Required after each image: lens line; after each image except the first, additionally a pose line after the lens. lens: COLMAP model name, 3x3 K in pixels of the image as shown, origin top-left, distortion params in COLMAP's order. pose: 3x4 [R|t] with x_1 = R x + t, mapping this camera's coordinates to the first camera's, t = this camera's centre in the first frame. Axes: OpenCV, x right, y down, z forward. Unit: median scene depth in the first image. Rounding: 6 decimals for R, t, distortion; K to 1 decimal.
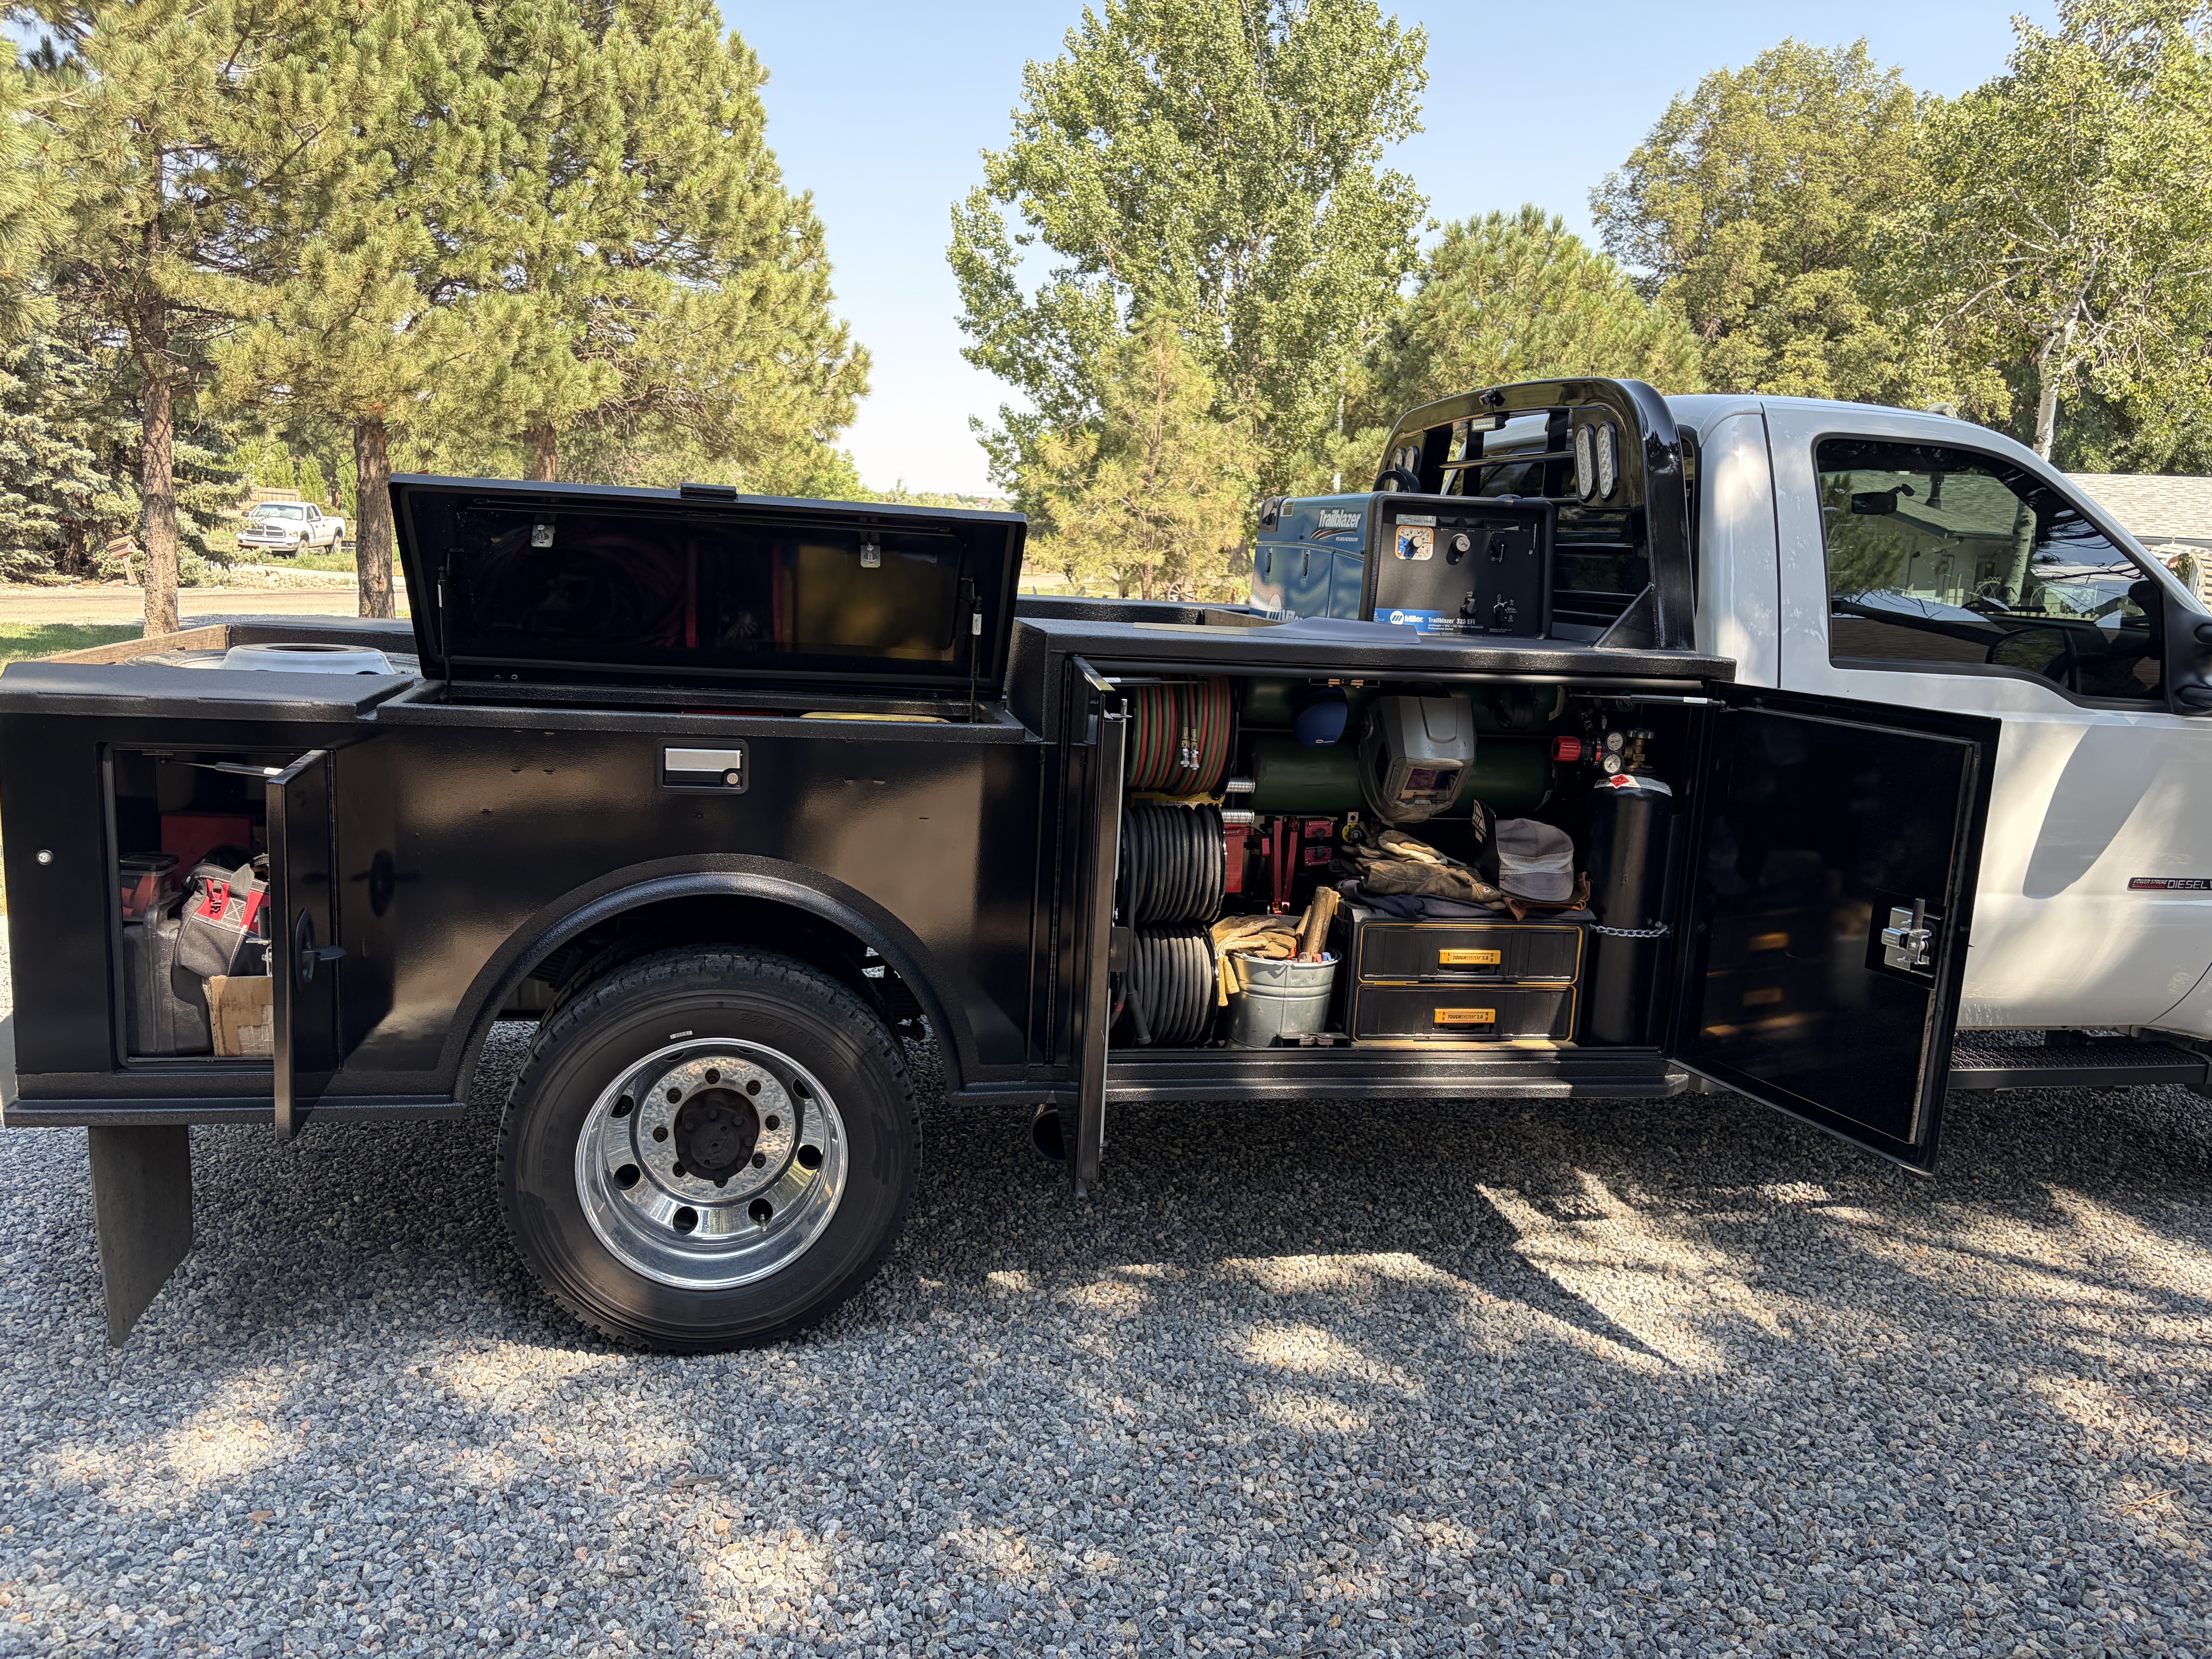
lens RADIAL K [[1665.3, 0, 1107.1], [0, 1665.3, 873.4], [0, 0, 1]] dist [0.033437, -0.024938]
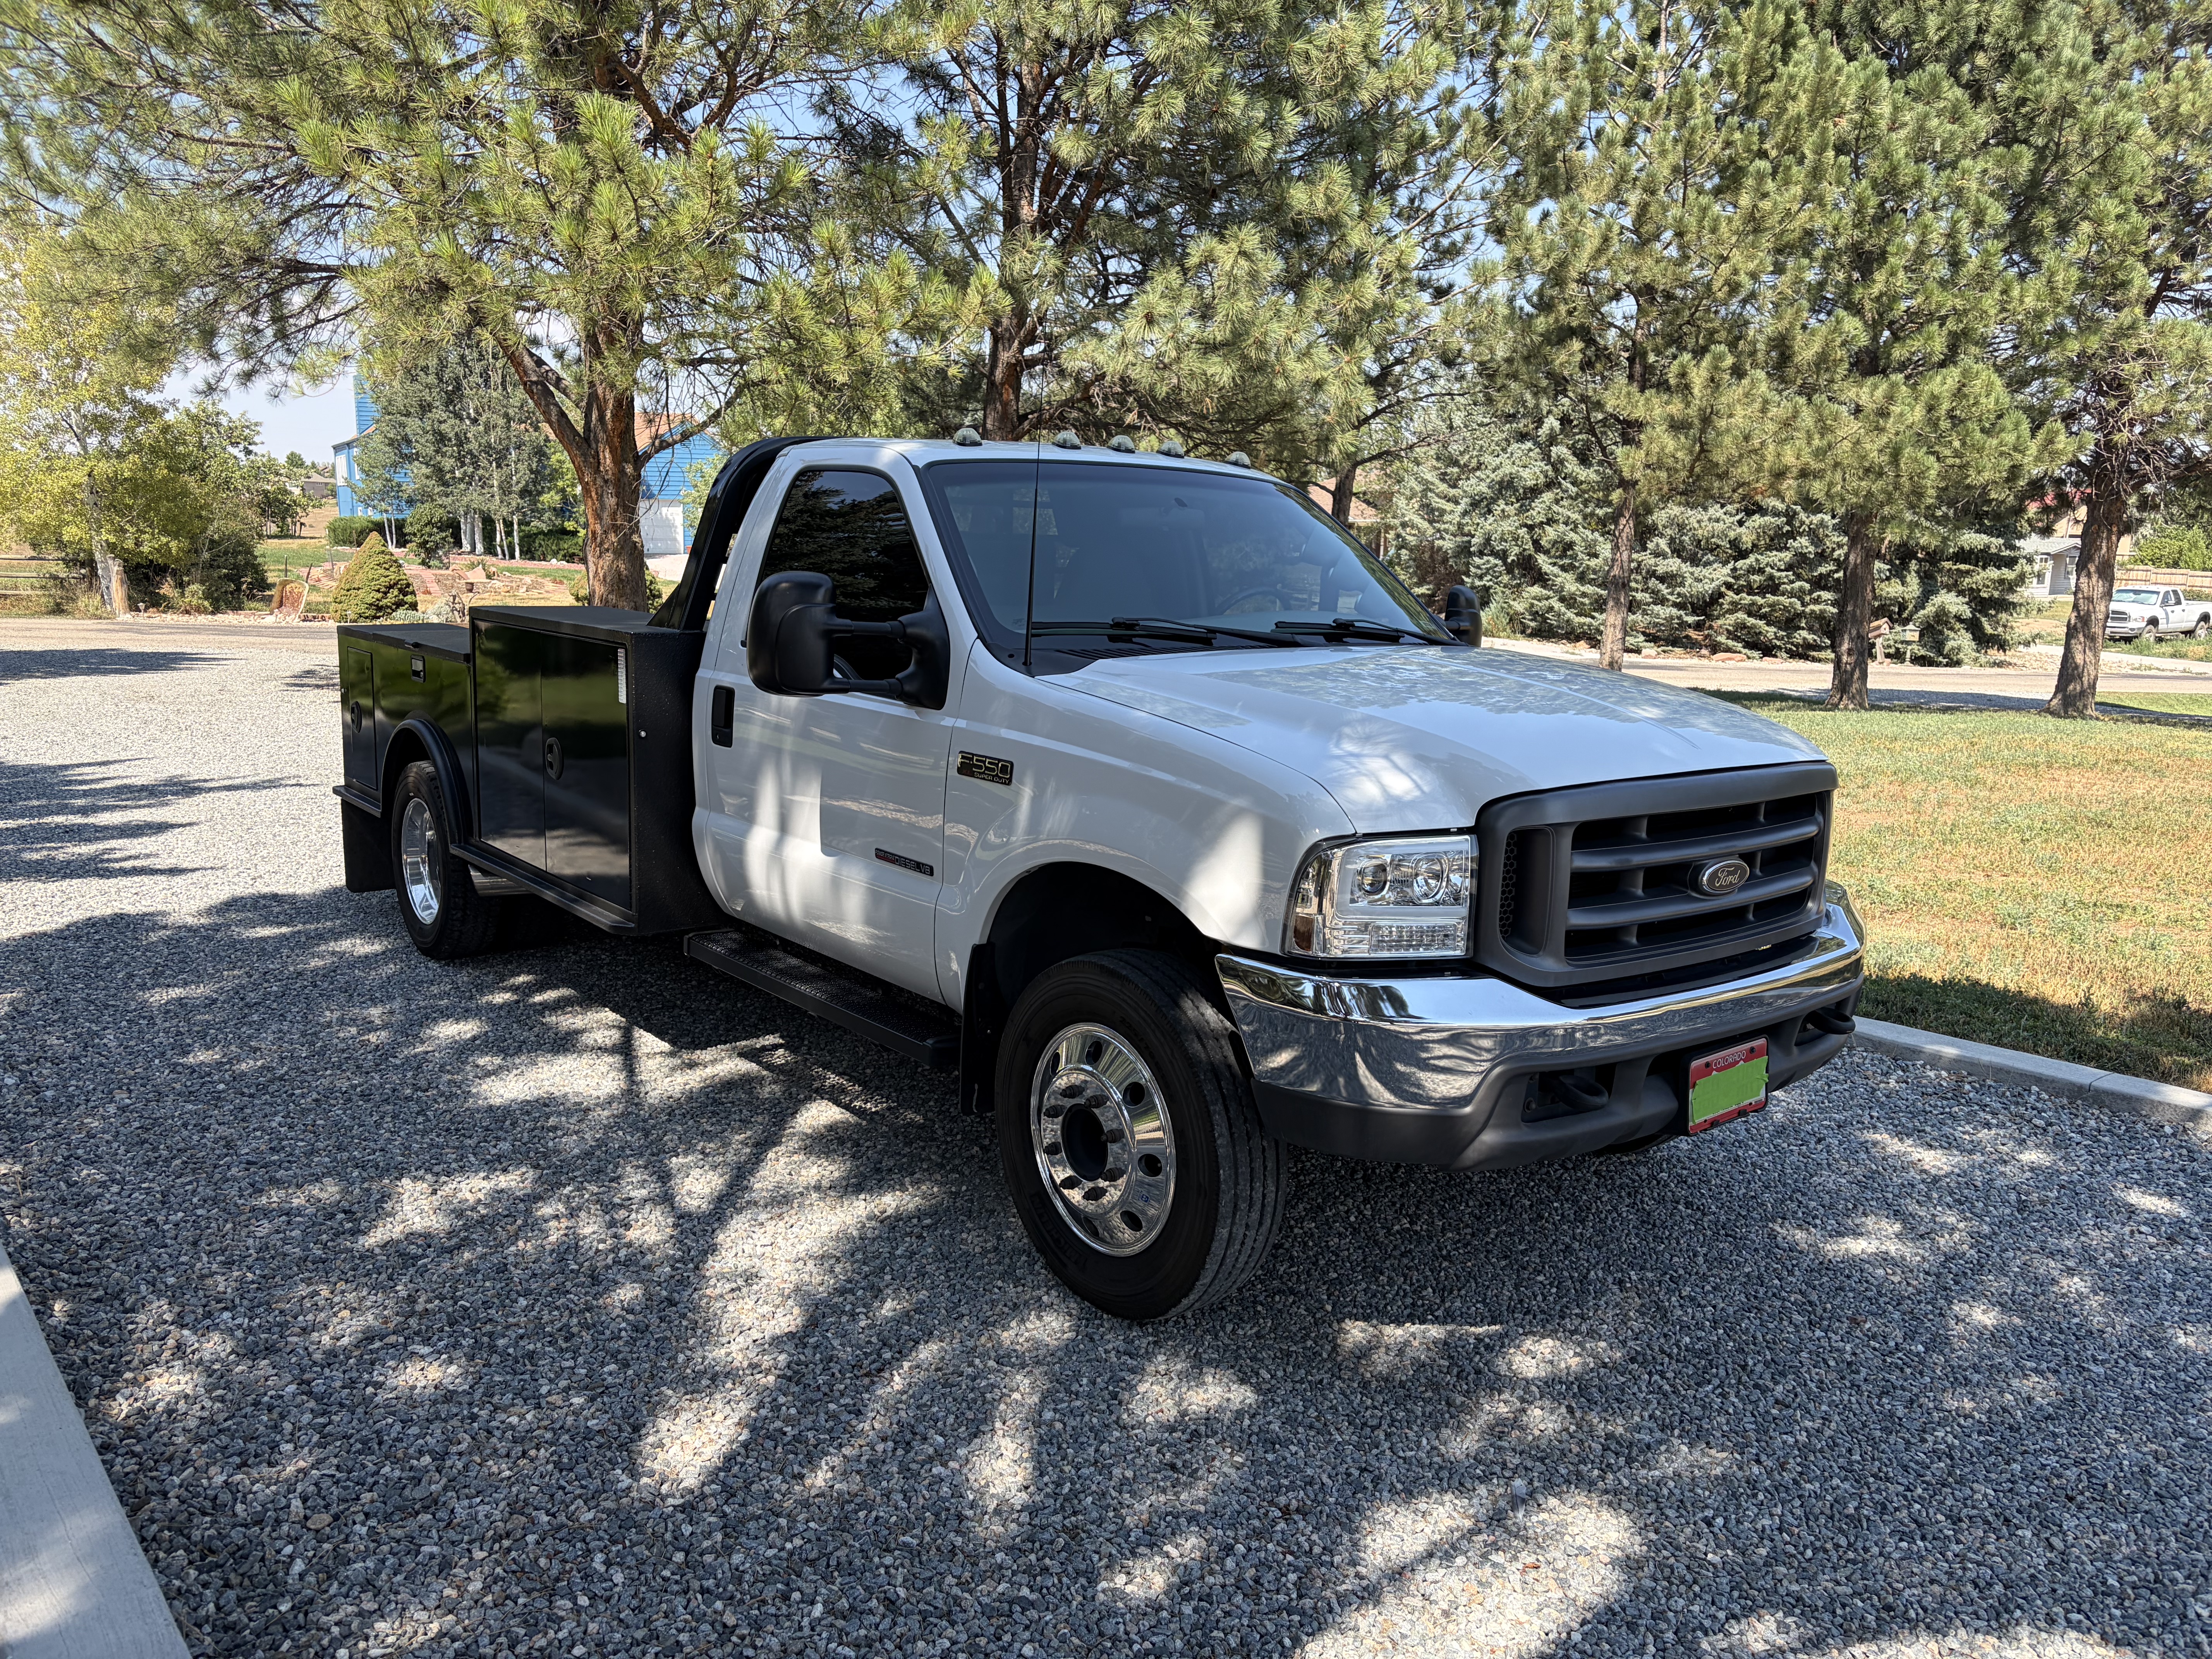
lens RADIAL K [[1665.3, 0, 1107.1], [0, 1665.3, 873.4], [0, 0, 1]] dist [0.033437, -0.024938]
pose [[0.458275, 0.137637, -0.878089, 0.165497], [-0.184100, 0.981211, 0.057720, -0.008103], [0.869535, 0.135205, 0.475004, 0.065048]]
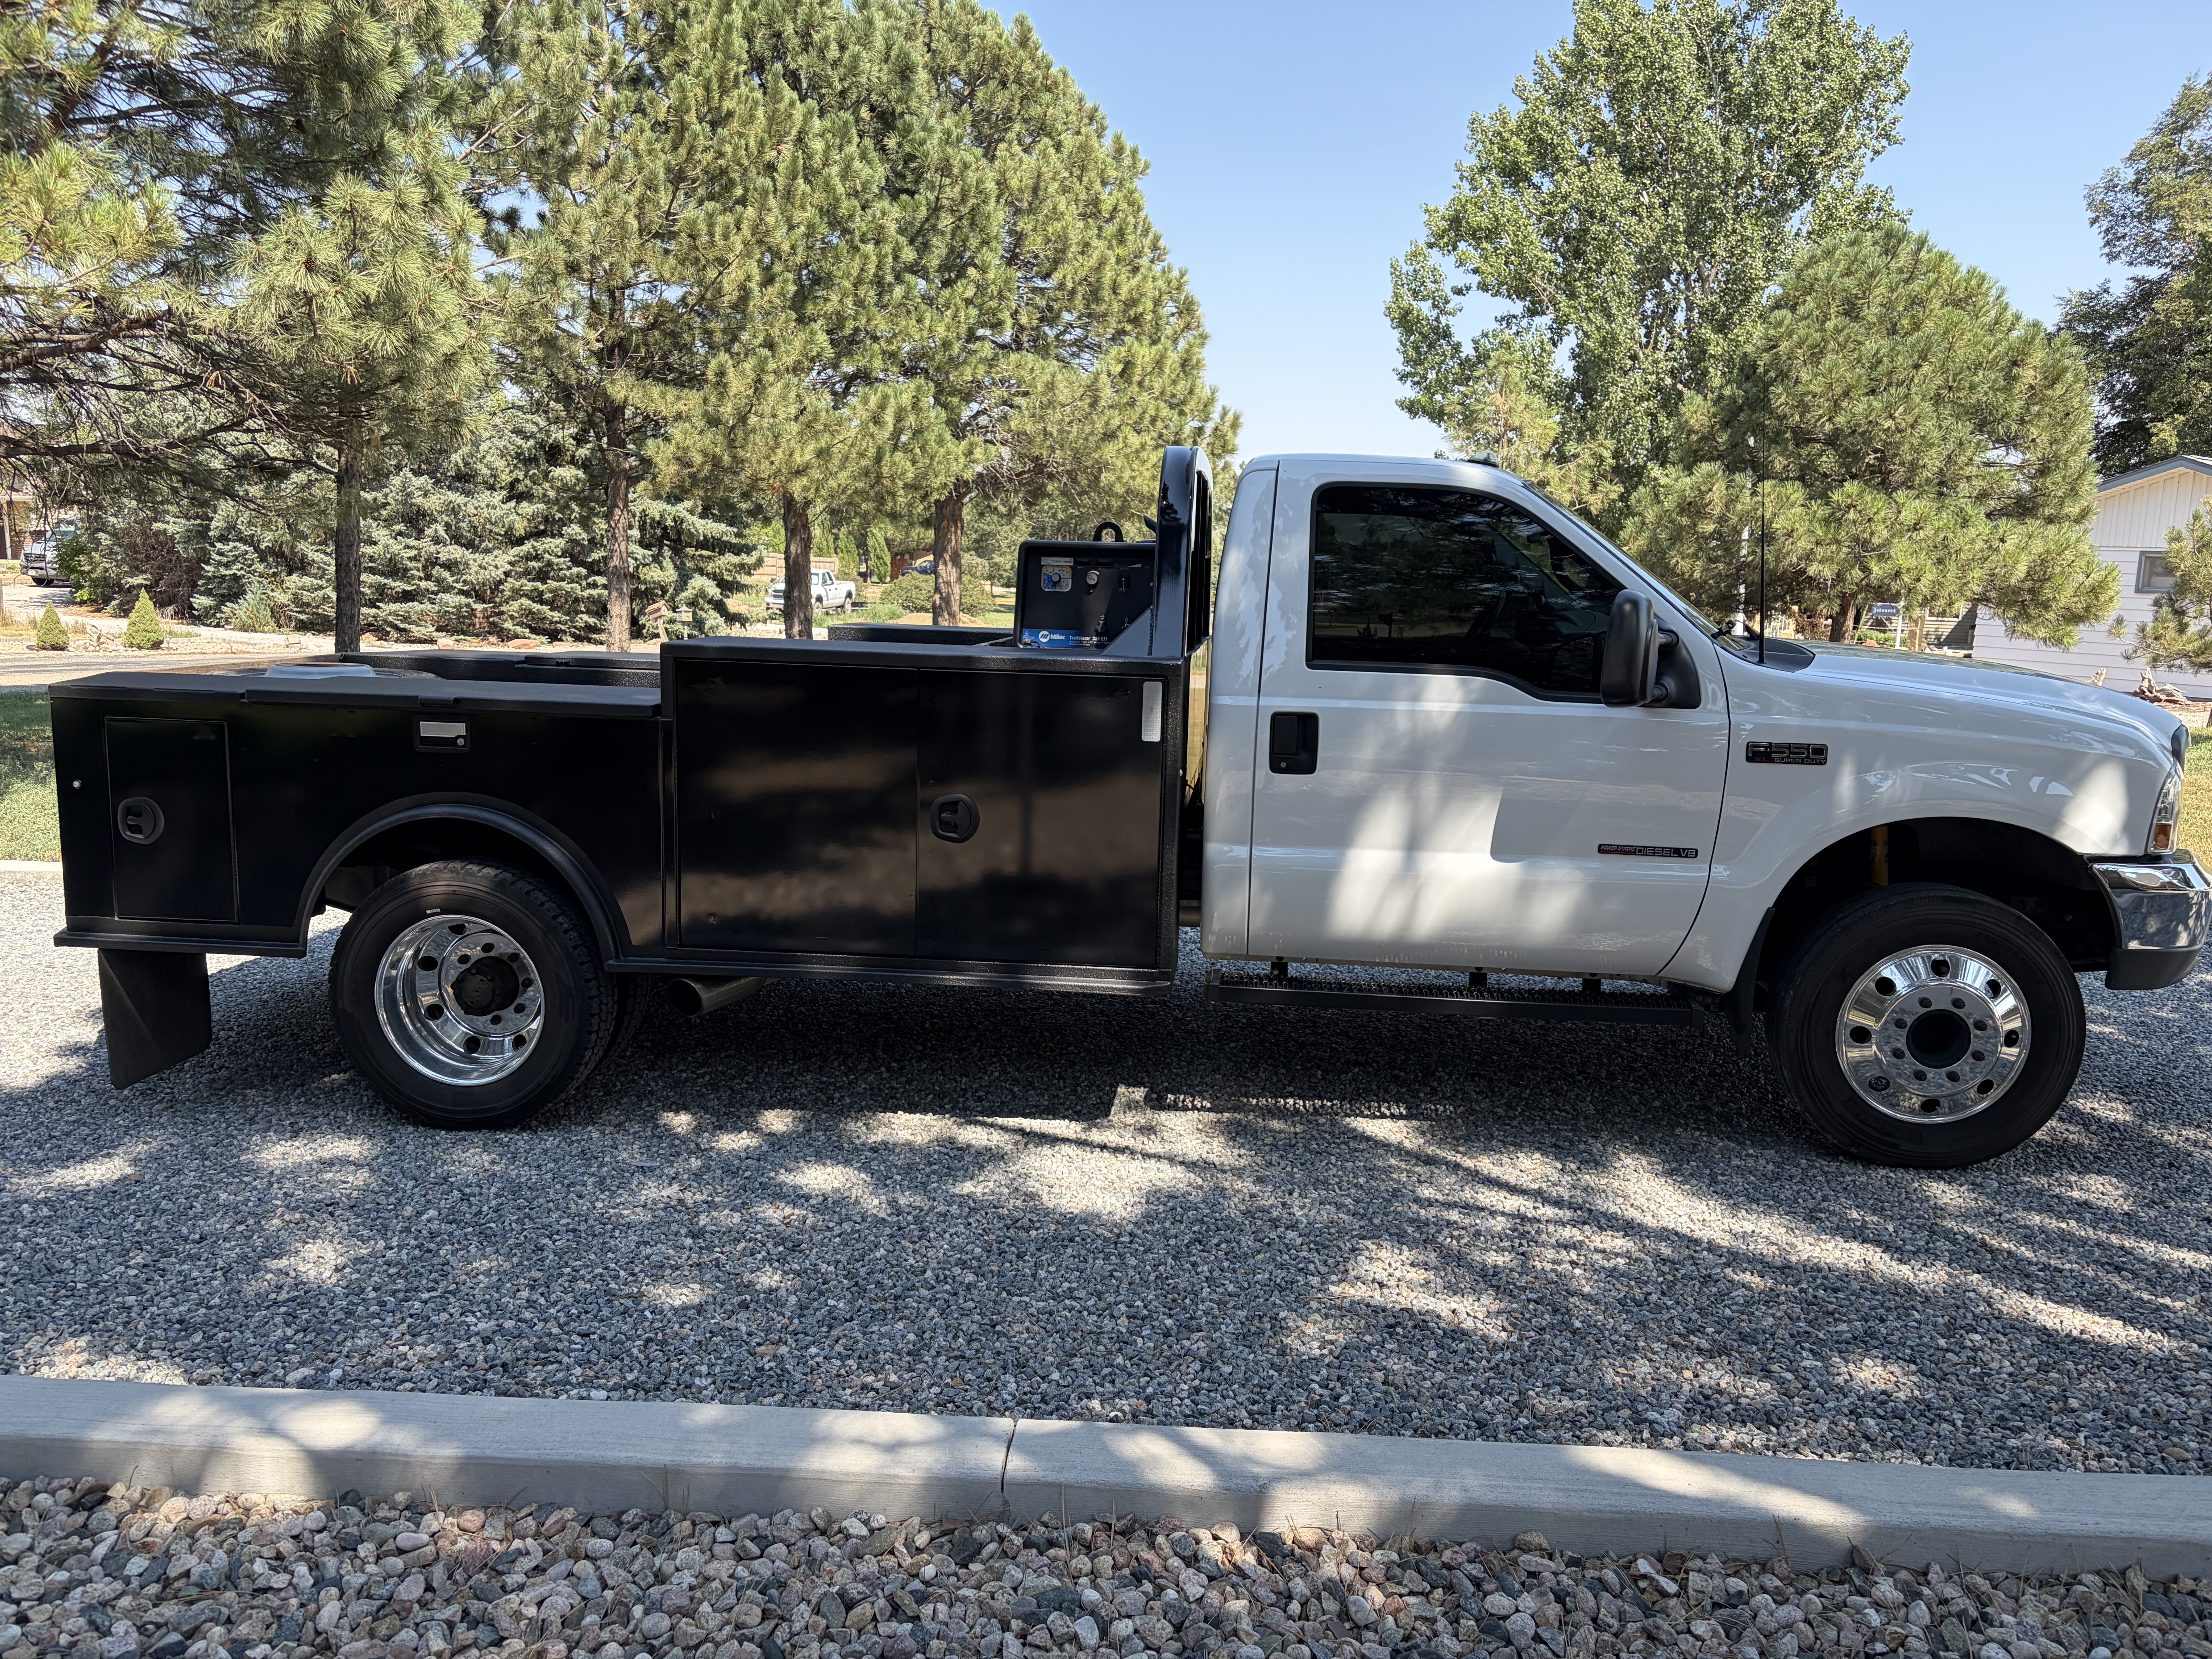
lens RADIAL K [[1665.3, 0, 1107.1], [0, 1665.3, 873.4], [0, 0, 1]] dist [0.033437, -0.024938]
pose [[0.955786, 0.026932, -0.292826, 0.062800], [-0.035320, 0.999102, -0.023398, 0.005559], [0.291933, 0.032706, 0.955879, -0.019975]]
